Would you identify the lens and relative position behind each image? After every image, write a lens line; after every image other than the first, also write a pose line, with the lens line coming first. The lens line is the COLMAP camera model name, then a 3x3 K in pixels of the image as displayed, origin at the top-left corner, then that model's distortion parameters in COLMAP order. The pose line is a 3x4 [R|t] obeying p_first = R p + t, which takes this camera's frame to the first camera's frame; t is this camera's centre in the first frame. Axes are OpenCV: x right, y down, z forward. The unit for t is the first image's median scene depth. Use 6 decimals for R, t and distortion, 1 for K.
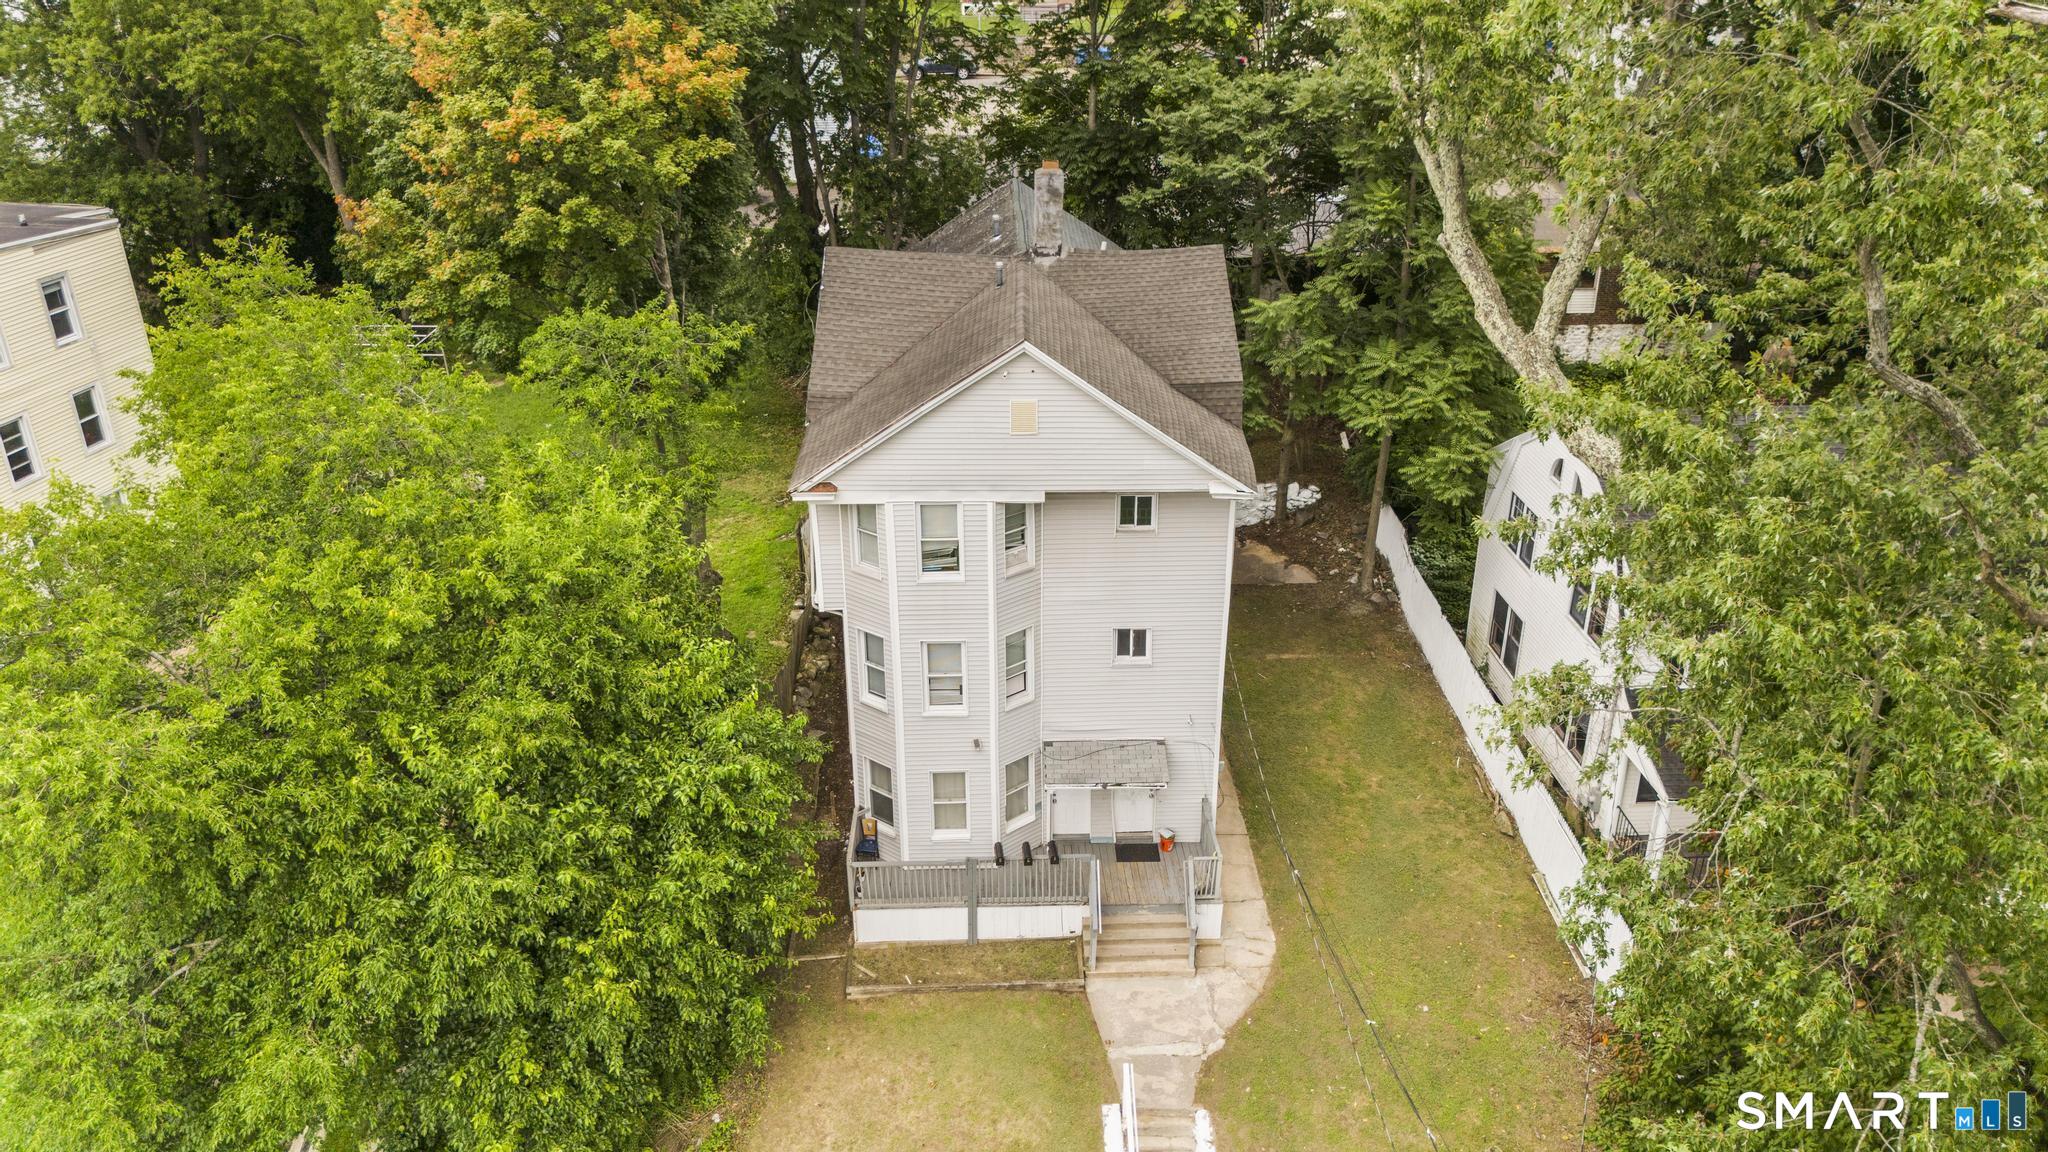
lens RADIAL K [[1525.7, 0, 1017.9], [0, 1525.7, 561.3], [0, 0, 1]] dist [0.044938, -0.000850]
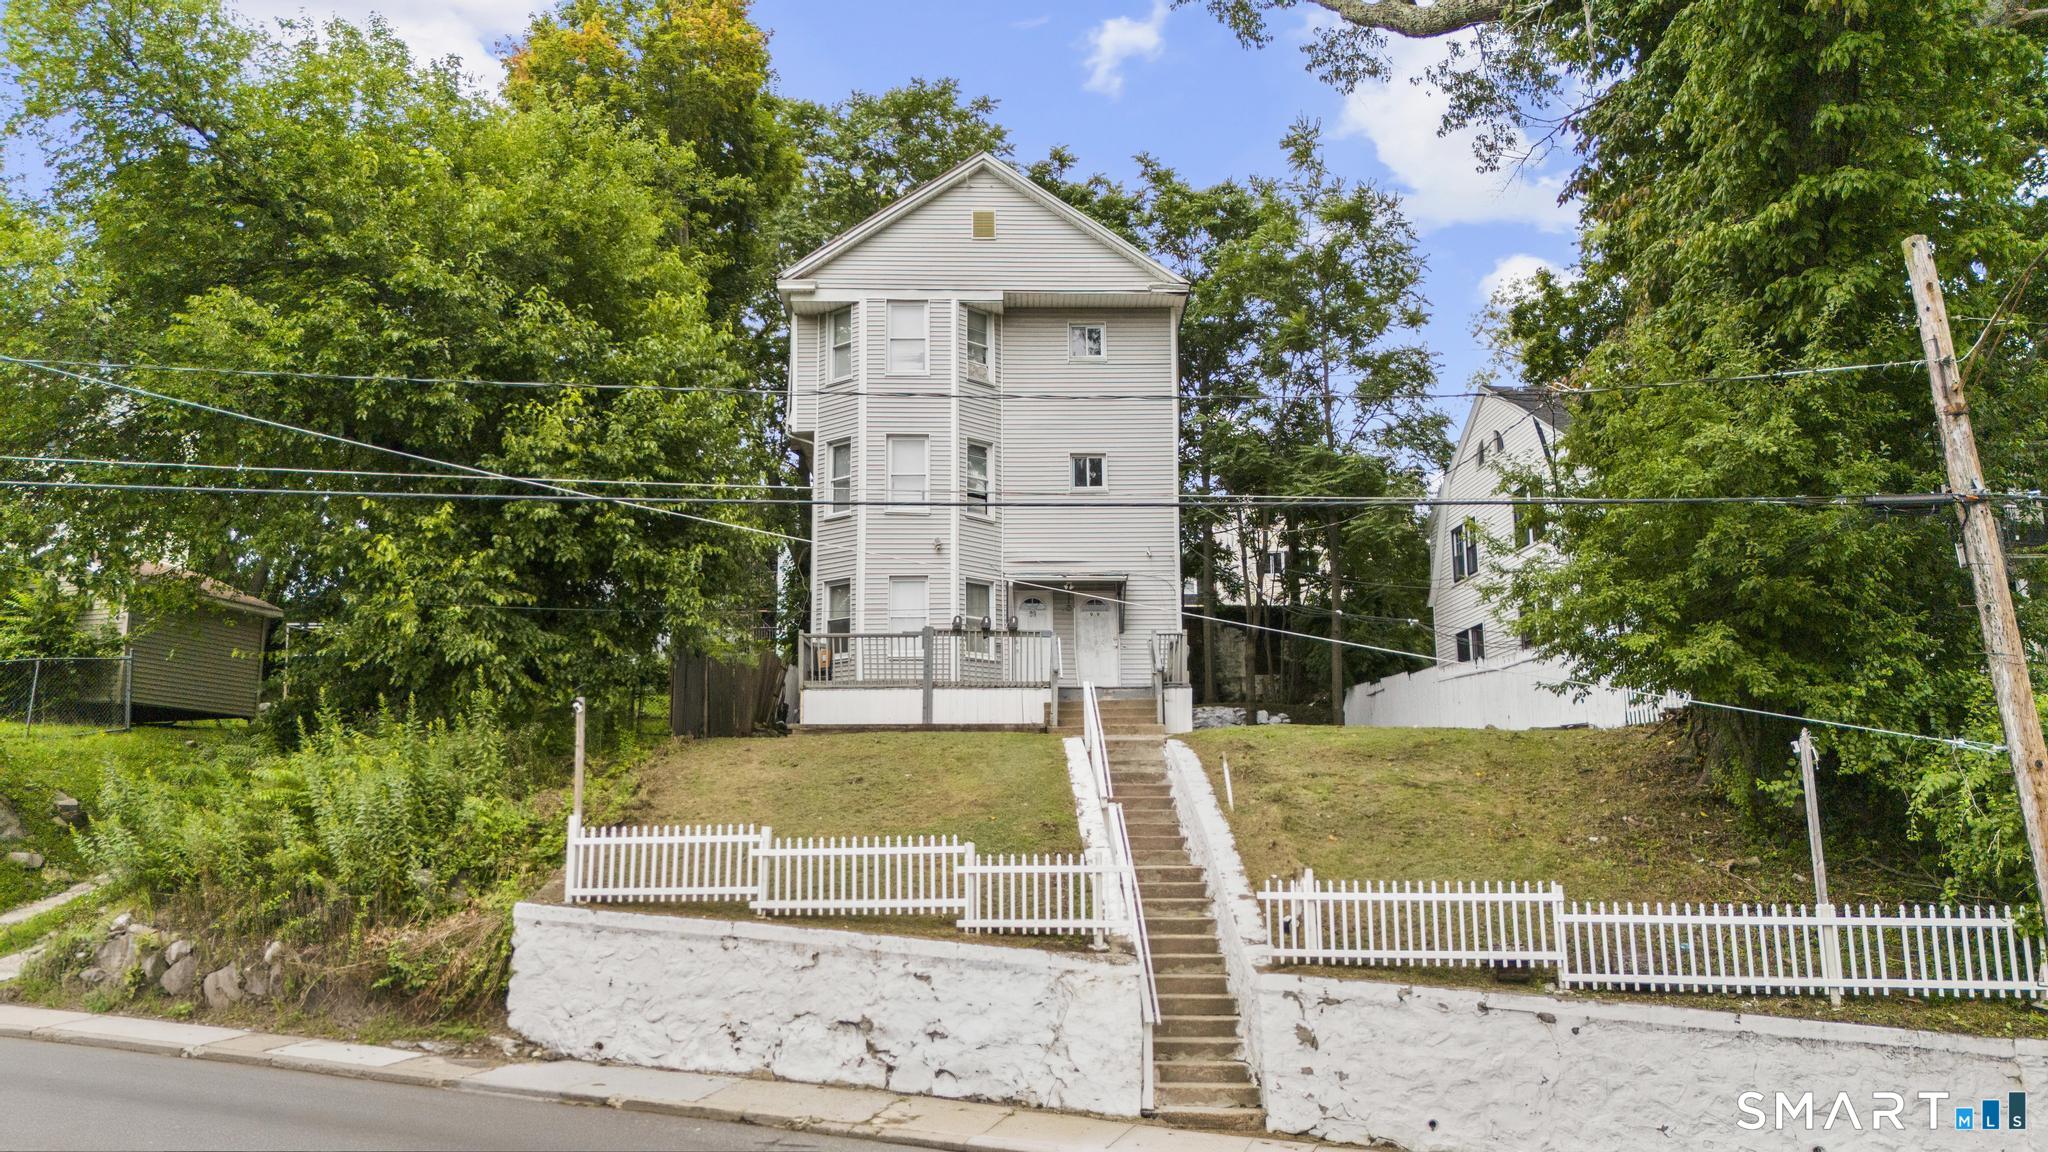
lens RADIAL K [[1608.3, 0, 1025.3], [0, 1608.3, 595.1], [0, 0, 1]] dist [0.073327, -0.000903]
pose [[0.999989, -0.002364, 0.004108, 0.026673], [0.004364, 0.797682, -0.603063, 0.783941], [-0.001851, 0.603074, 0.797683, 0.172714]]
